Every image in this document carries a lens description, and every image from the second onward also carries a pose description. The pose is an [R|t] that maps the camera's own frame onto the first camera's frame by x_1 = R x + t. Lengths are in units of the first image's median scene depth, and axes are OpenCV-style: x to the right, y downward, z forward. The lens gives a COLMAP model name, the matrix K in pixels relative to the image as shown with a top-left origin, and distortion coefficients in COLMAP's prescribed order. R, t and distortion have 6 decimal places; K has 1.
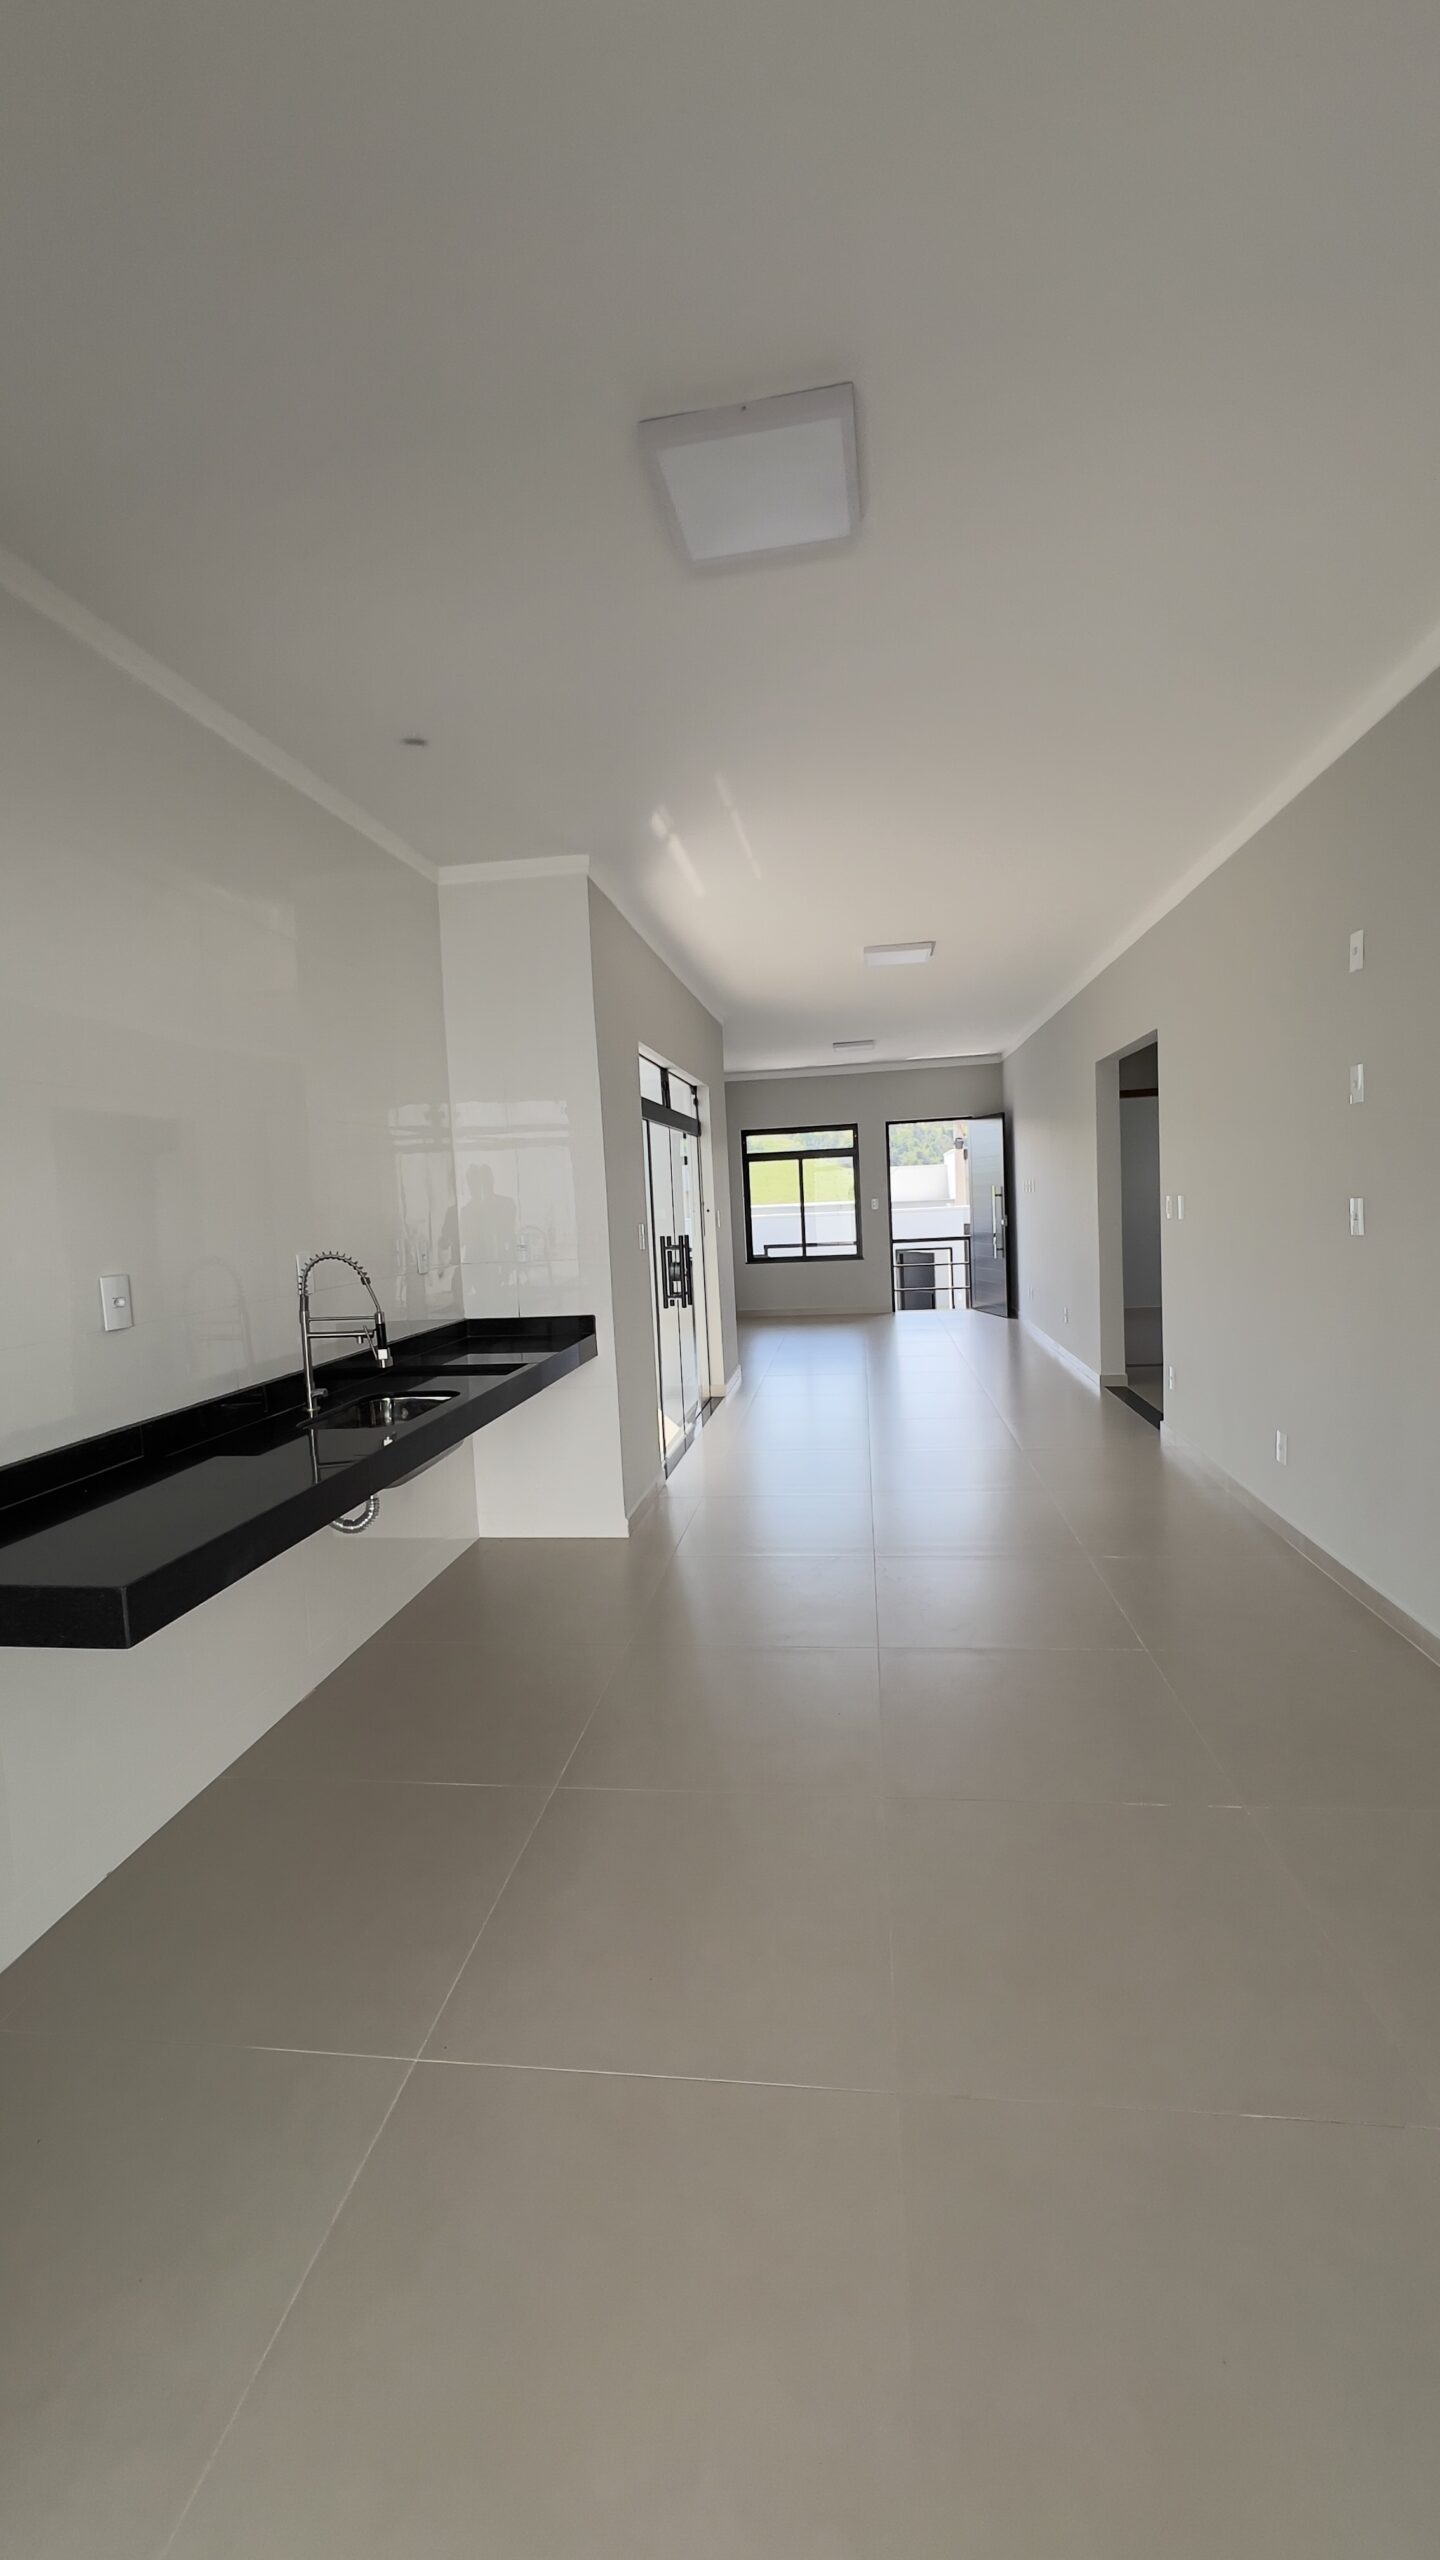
lens RADIAL K [[1022.0, 0, 726.3], [0, 1022.0, 1268.5], [0, 0, 1]] dist [0.000781, 0.000200]
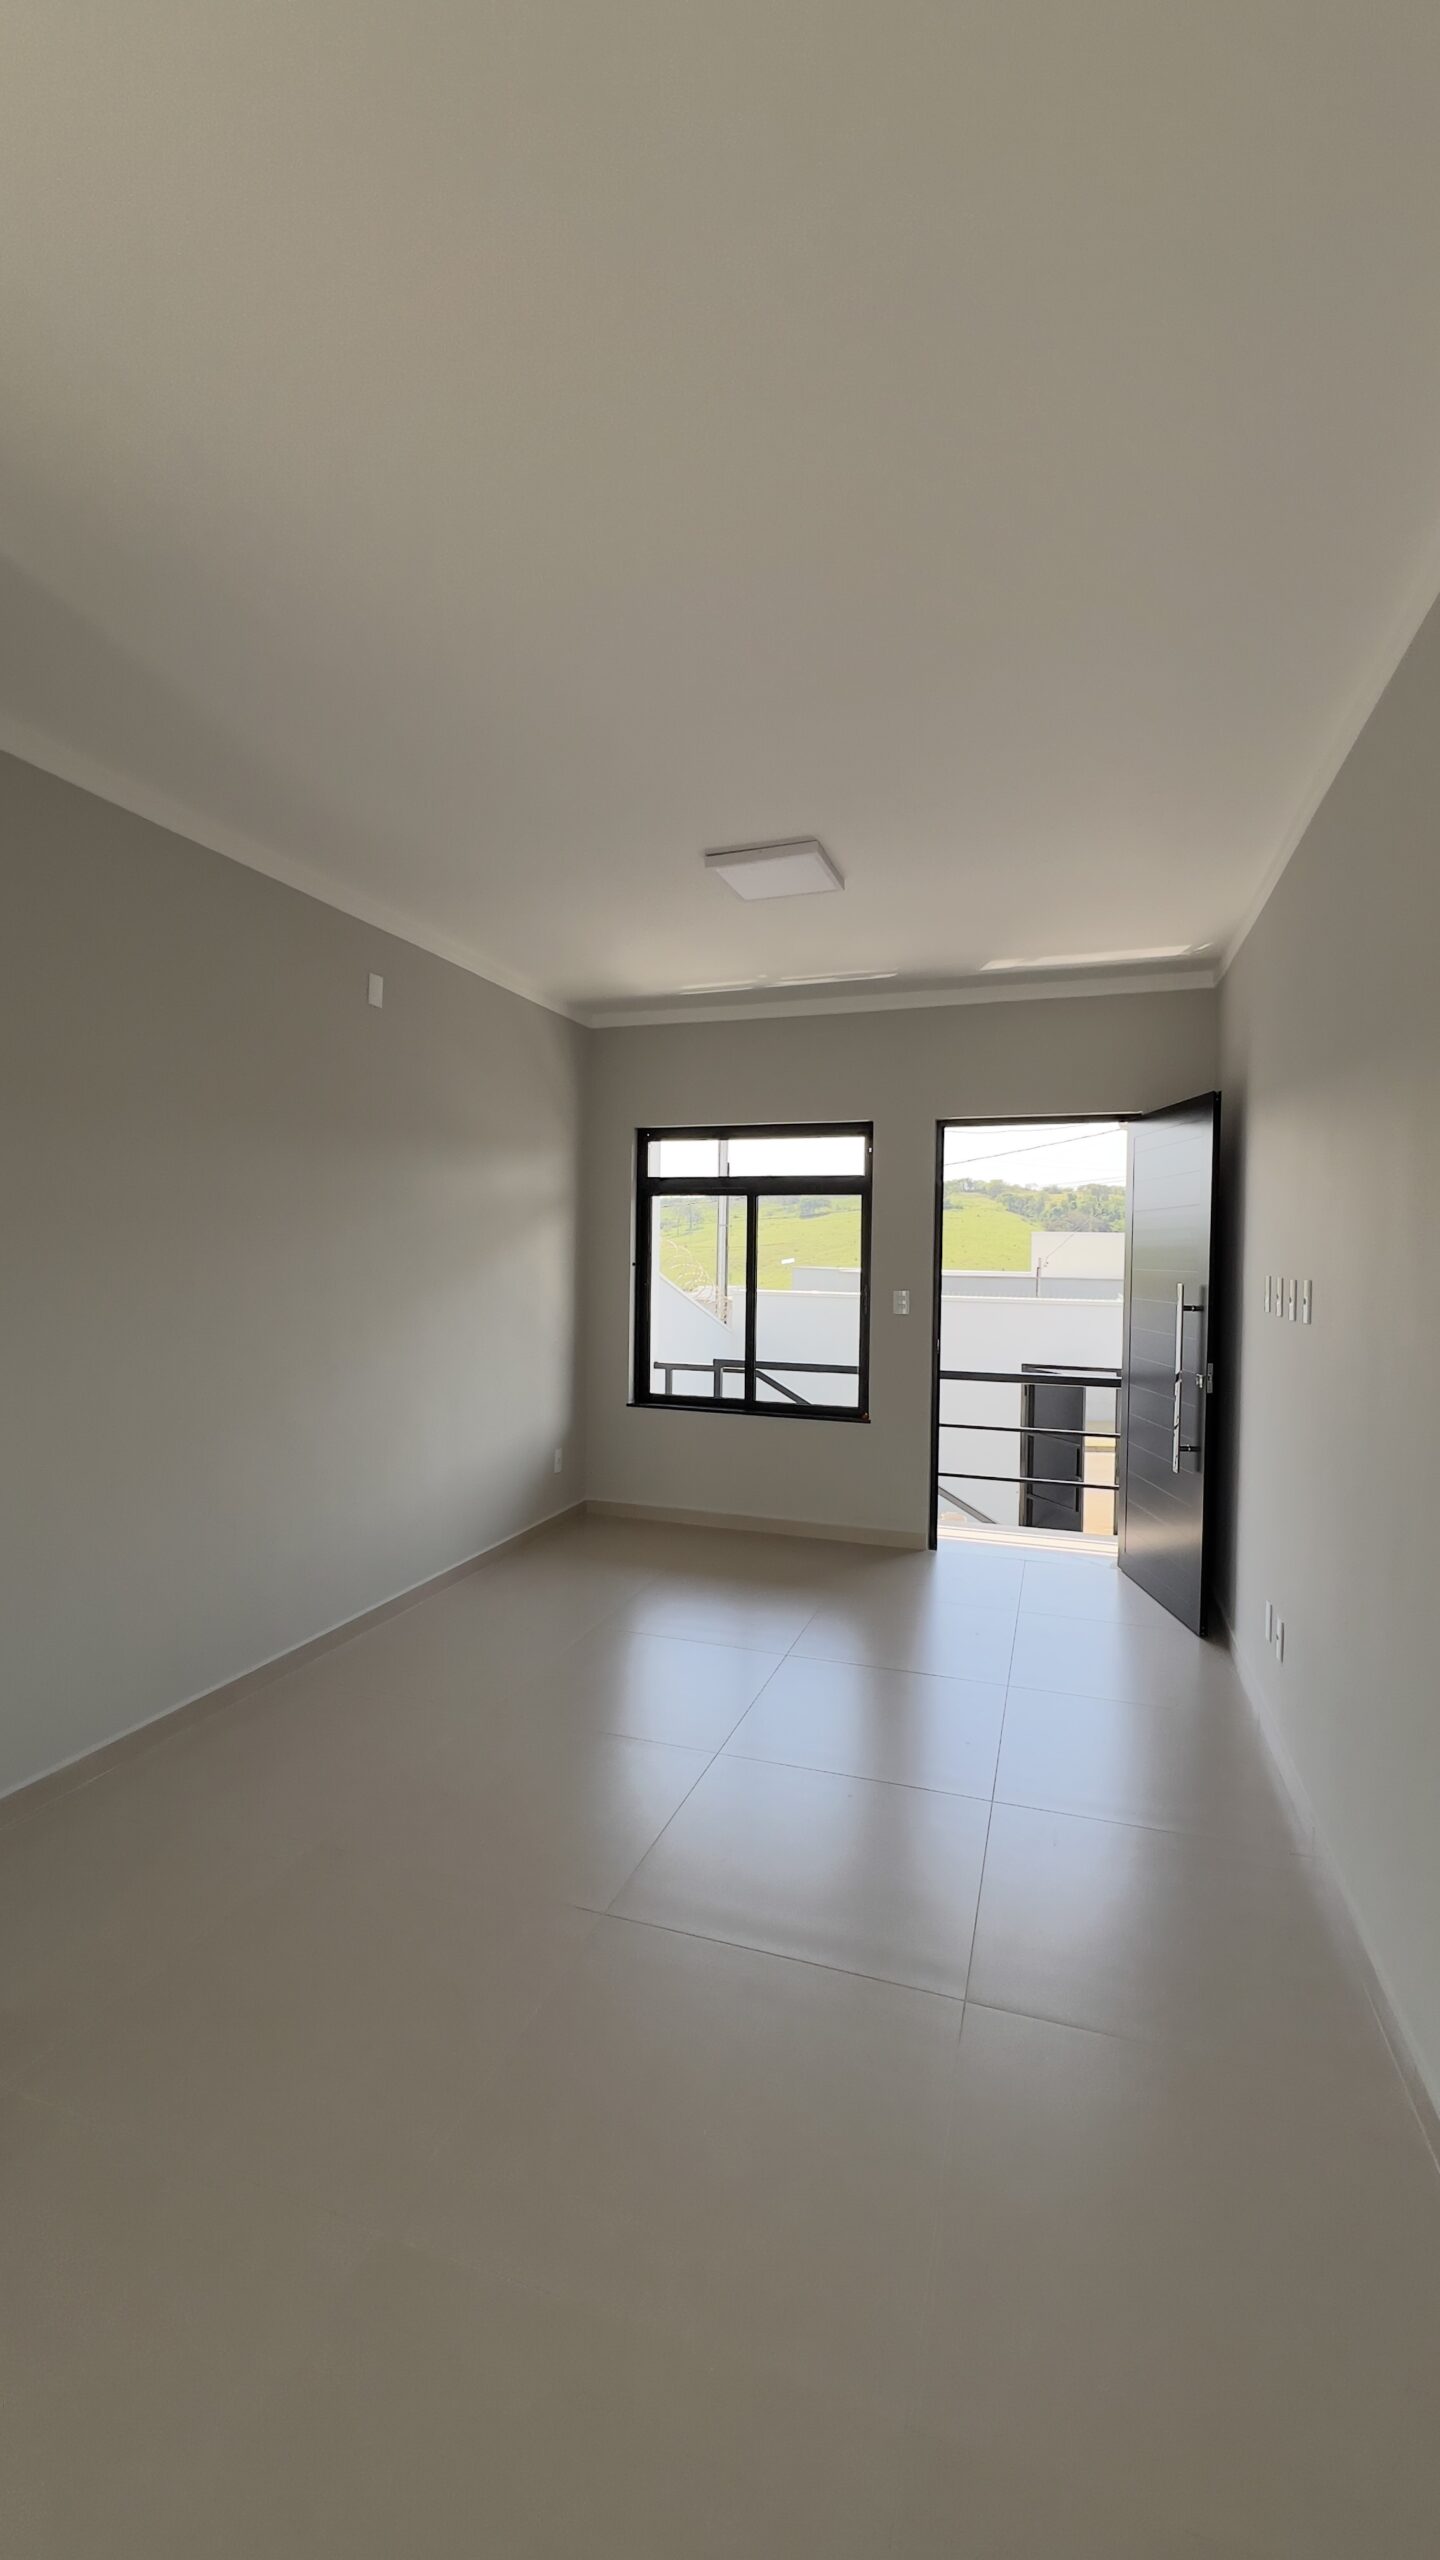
lens RADIAL K [[1022.0, 0, 726.3], [0, 1022.0, 1268.5], [0, 0, 1]] dist [0.000781, 0.000200]
pose [[0.982996, 0.066504, -0.171160, 0.148942], [-0.074377, 0.996428, -0.039997, -0.055334], [0.167888, 0.052047, 0.984431, 0.554182]]
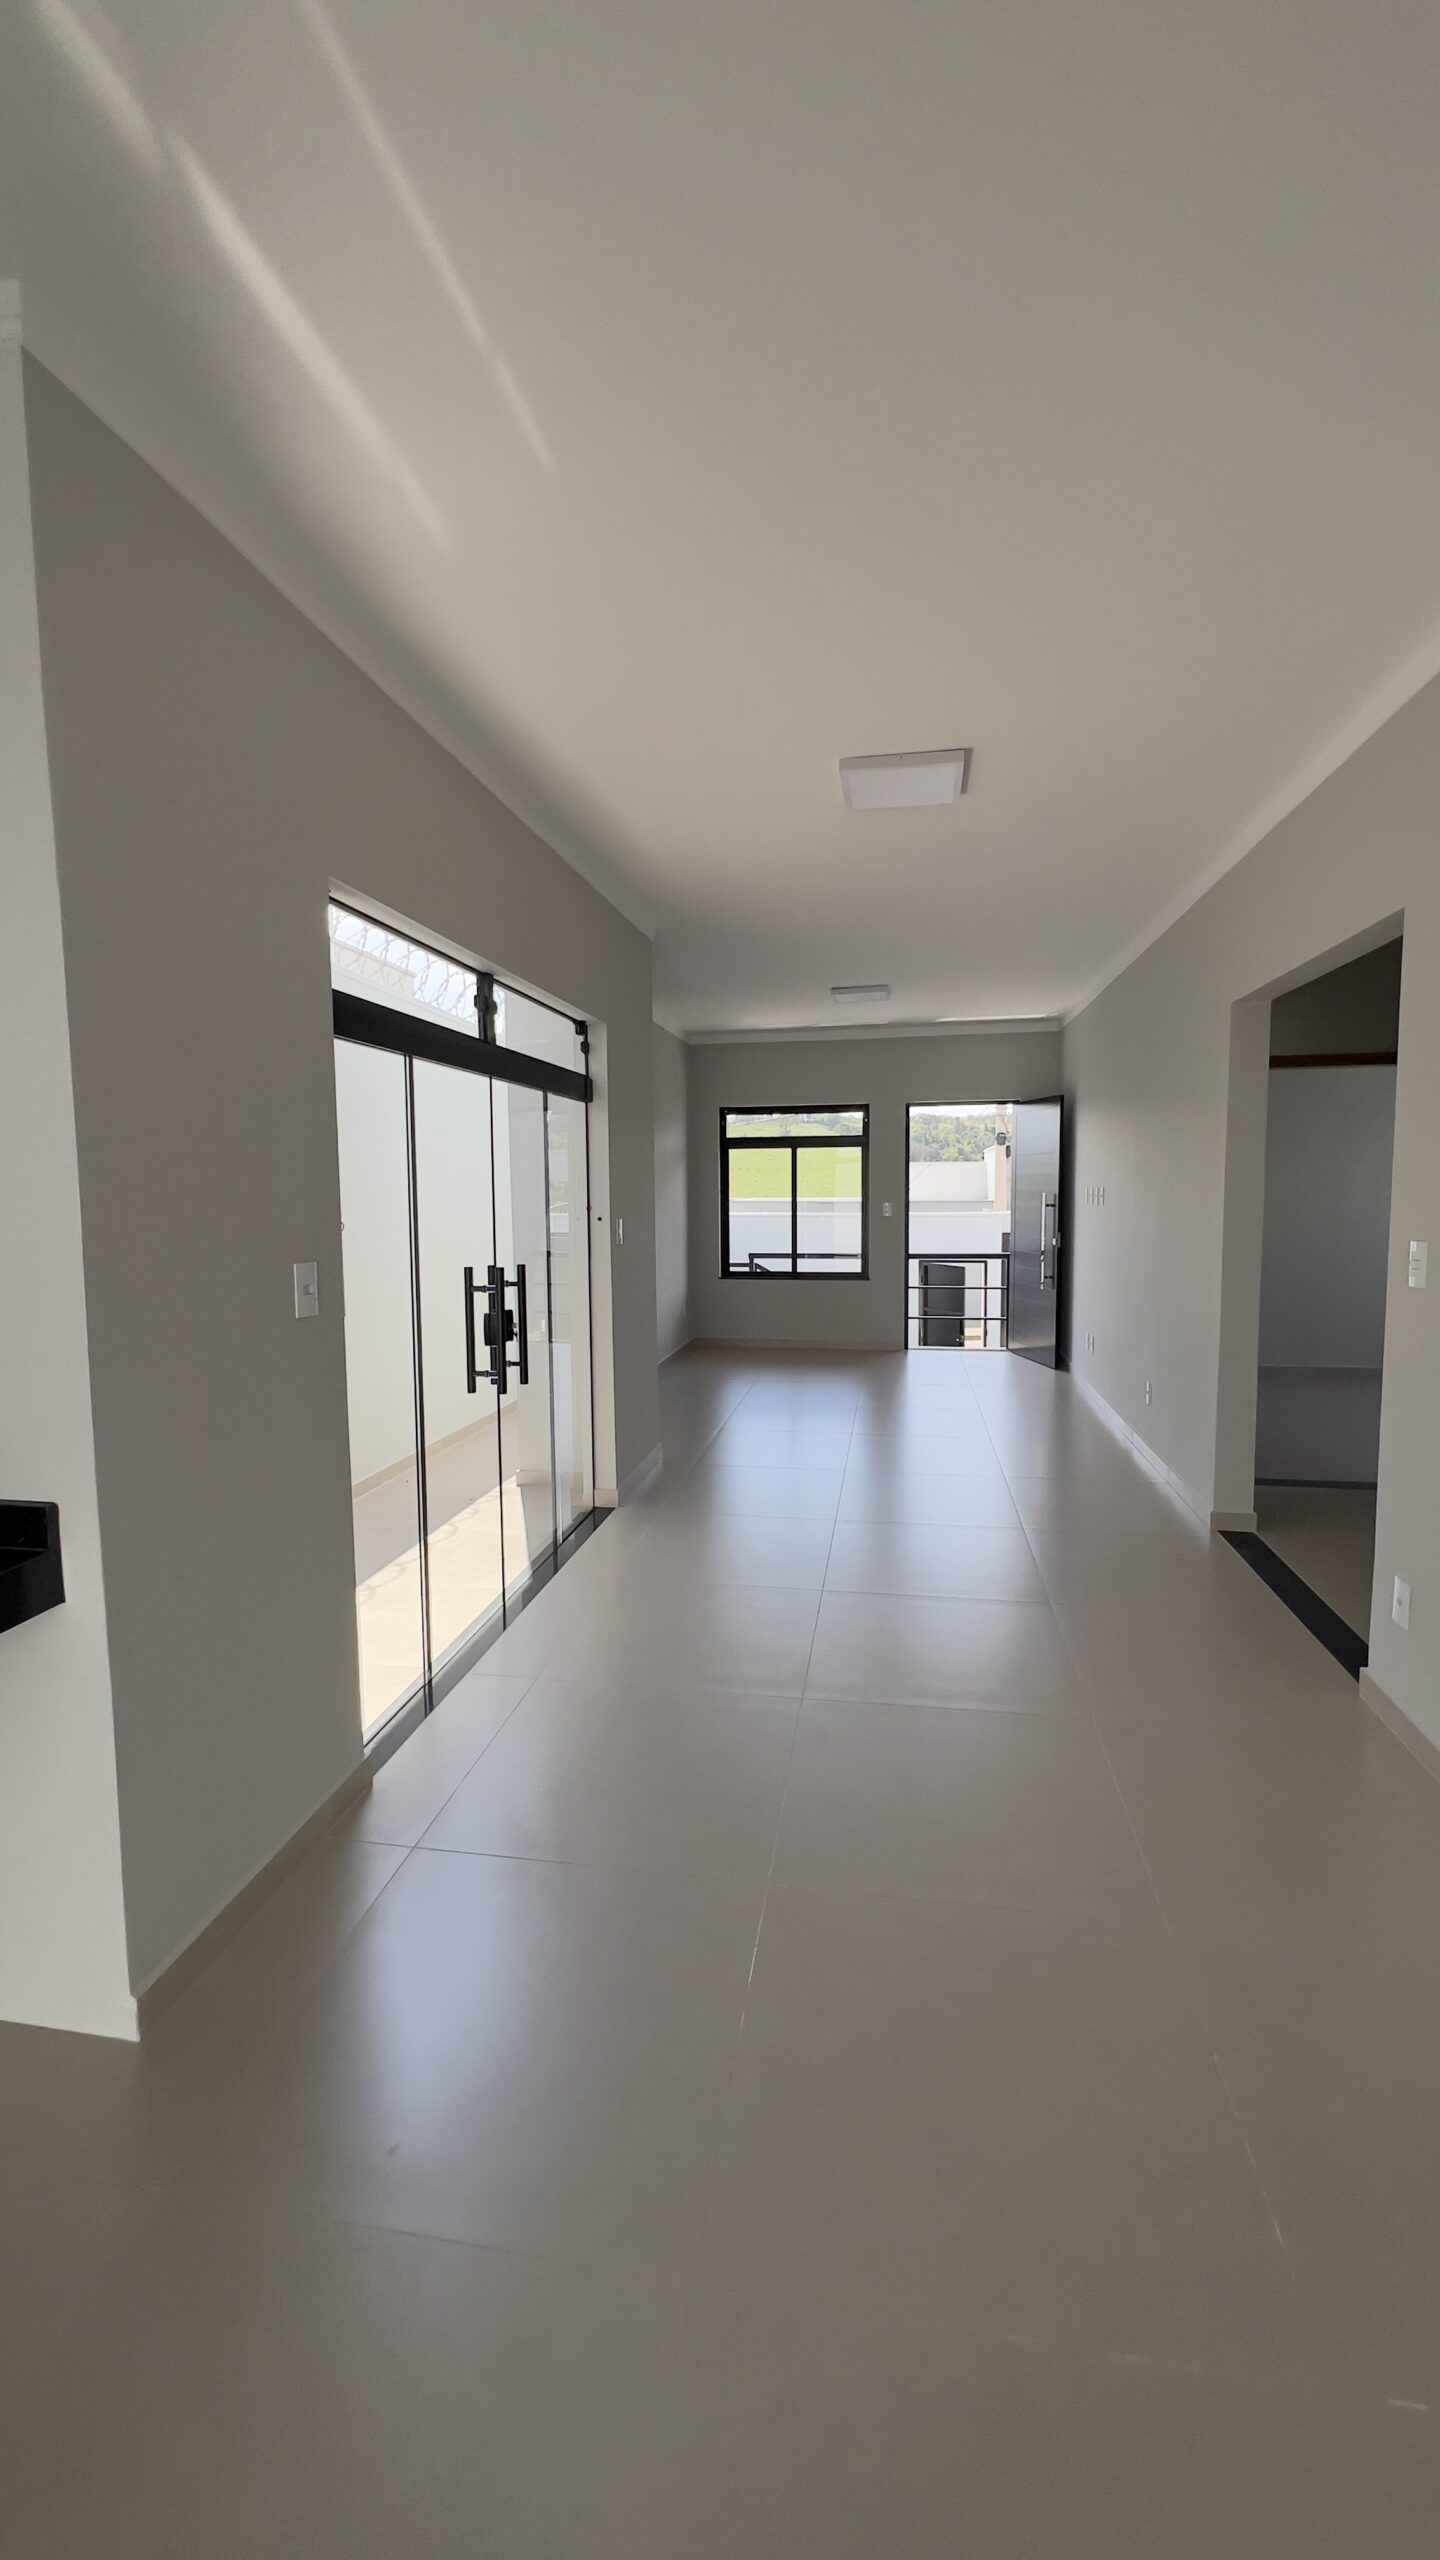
lens RADIAL K [[1022.0, 0, 726.3], [0, 1022.0, 1268.5], [0, 0, 1]] dist [0.000781, 0.000200]
pose [[0.998487, 0.043324, -0.033859, 0.053119], [-0.042929, 0.999002, 0.012318, -0.023119], [0.034359, -0.010846, 0.999351, 0.228186]]
